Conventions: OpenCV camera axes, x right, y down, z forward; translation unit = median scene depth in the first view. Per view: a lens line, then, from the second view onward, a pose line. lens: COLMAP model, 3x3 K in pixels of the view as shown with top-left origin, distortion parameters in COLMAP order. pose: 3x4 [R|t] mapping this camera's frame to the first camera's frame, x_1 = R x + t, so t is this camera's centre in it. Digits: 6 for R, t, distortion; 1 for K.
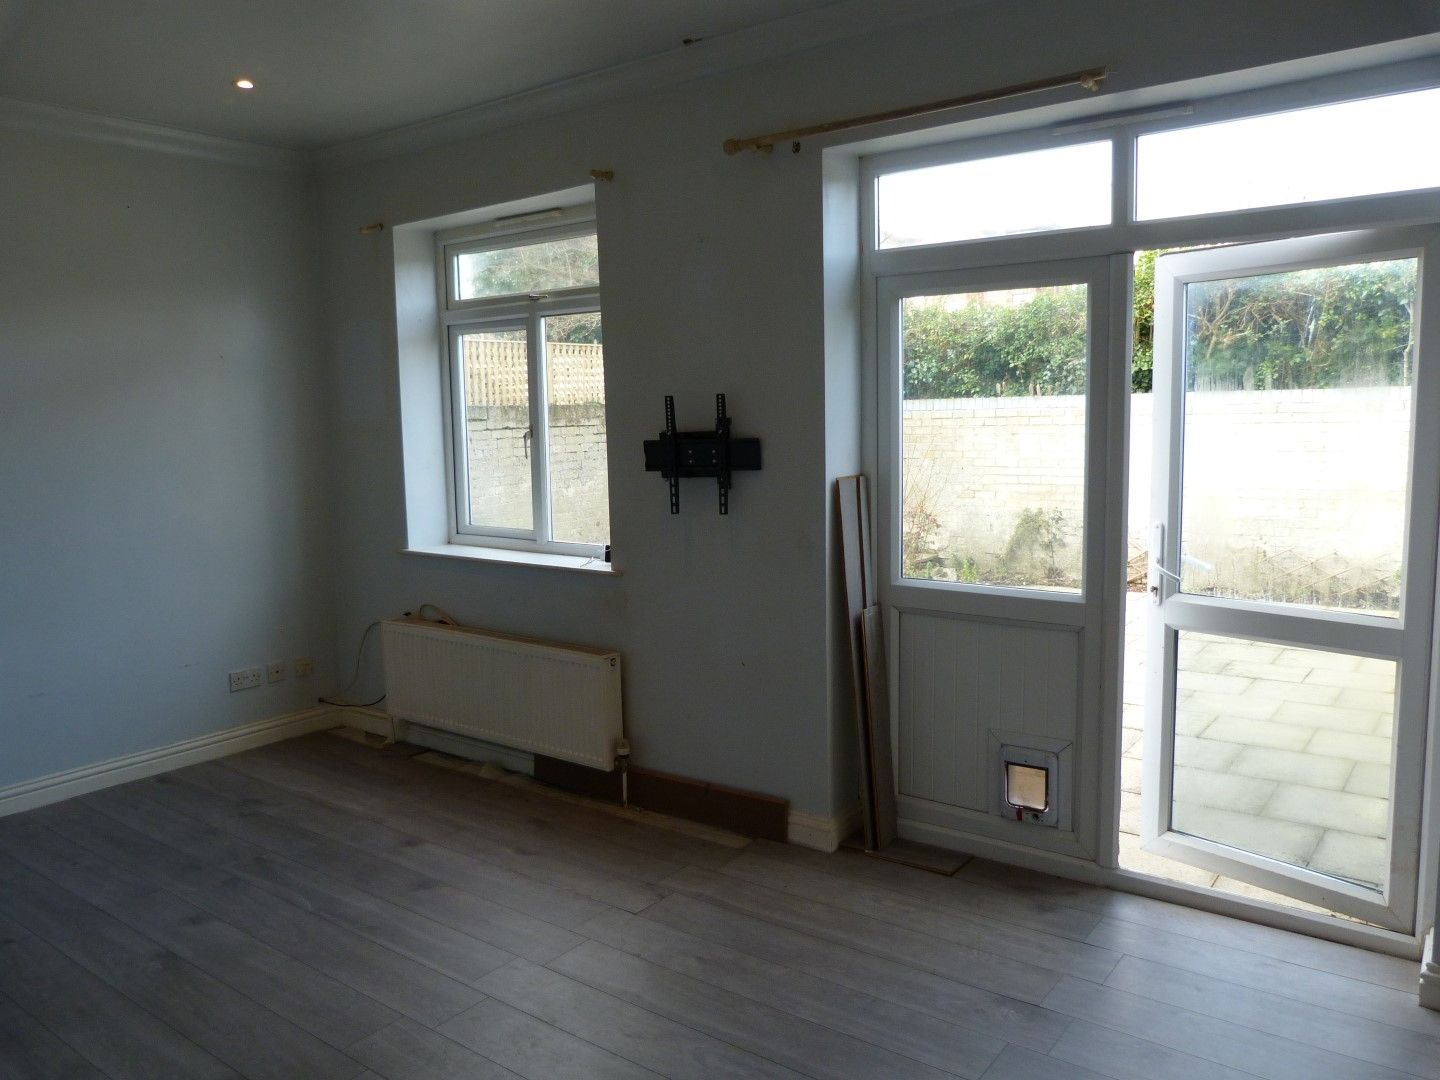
lens RADIAL K [[1071.0, 0, 720.5], [0, 1071.0, 541.7], [0, 0, 1]] dist [-0.032908, 0.011117]
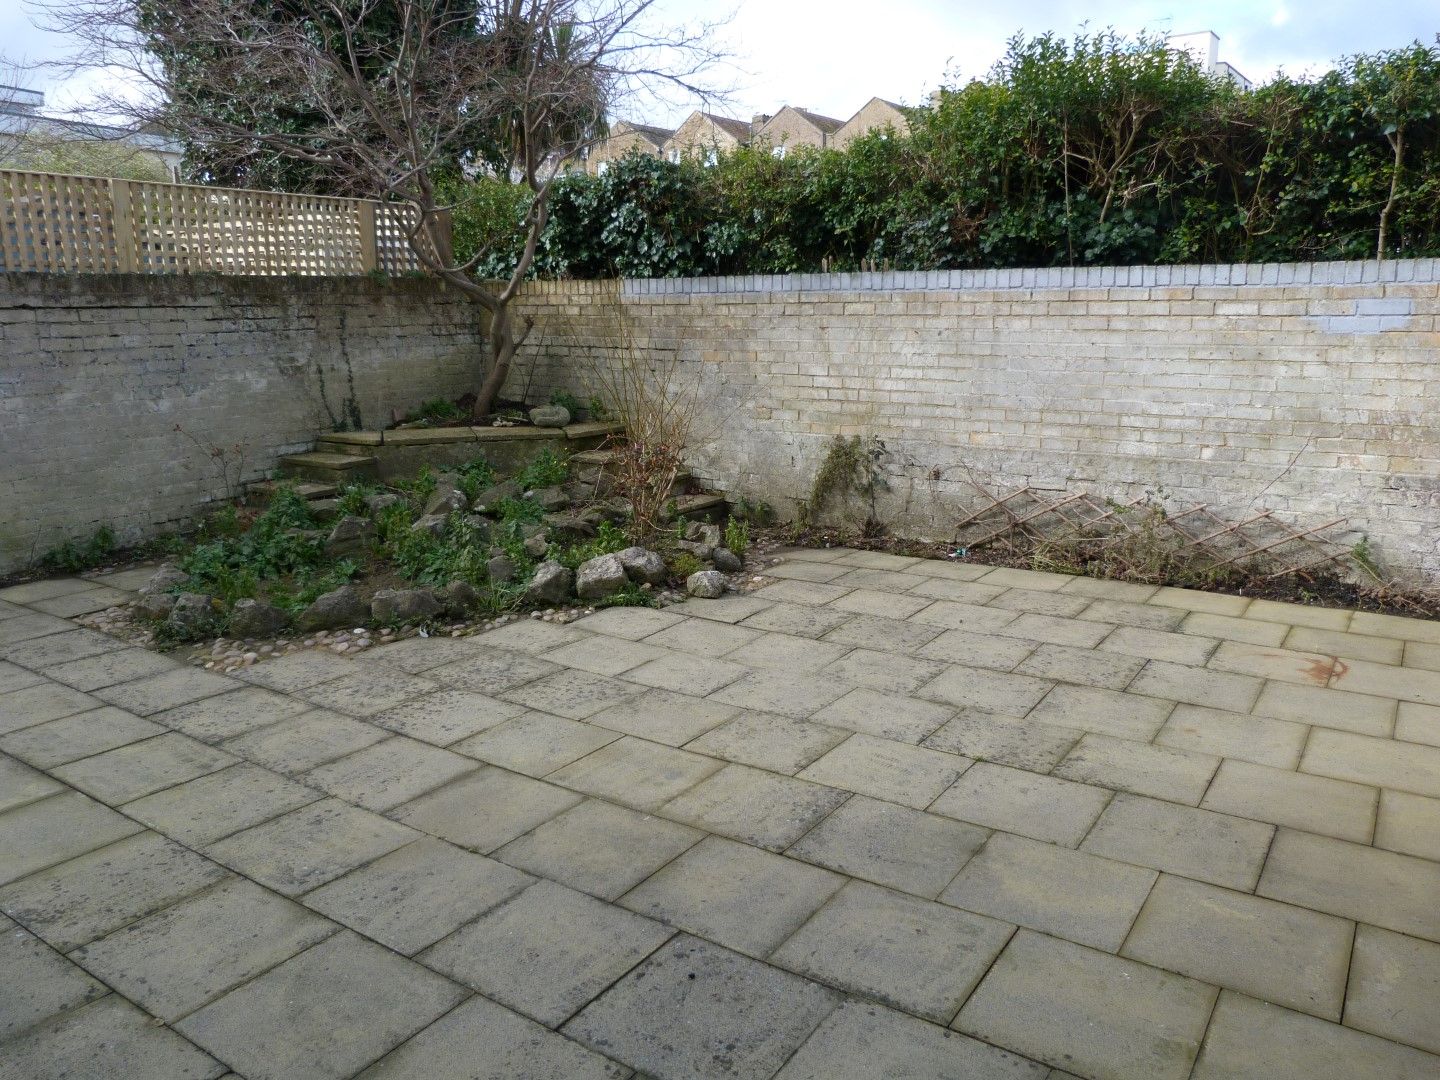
lens RADIAL K [[1071.0, 0, 719.2], [0, 1071.0, 536.8], [0, 0, 1]] dist [-0.032908, 0.011117]
pose [[0.998313, 0.004772, 0.057868, 0.172806], [-0.009893, 0.996024, 0.088530, -0.027272], [-0.057216, -0.088953, 0.994391, 0.310644]]
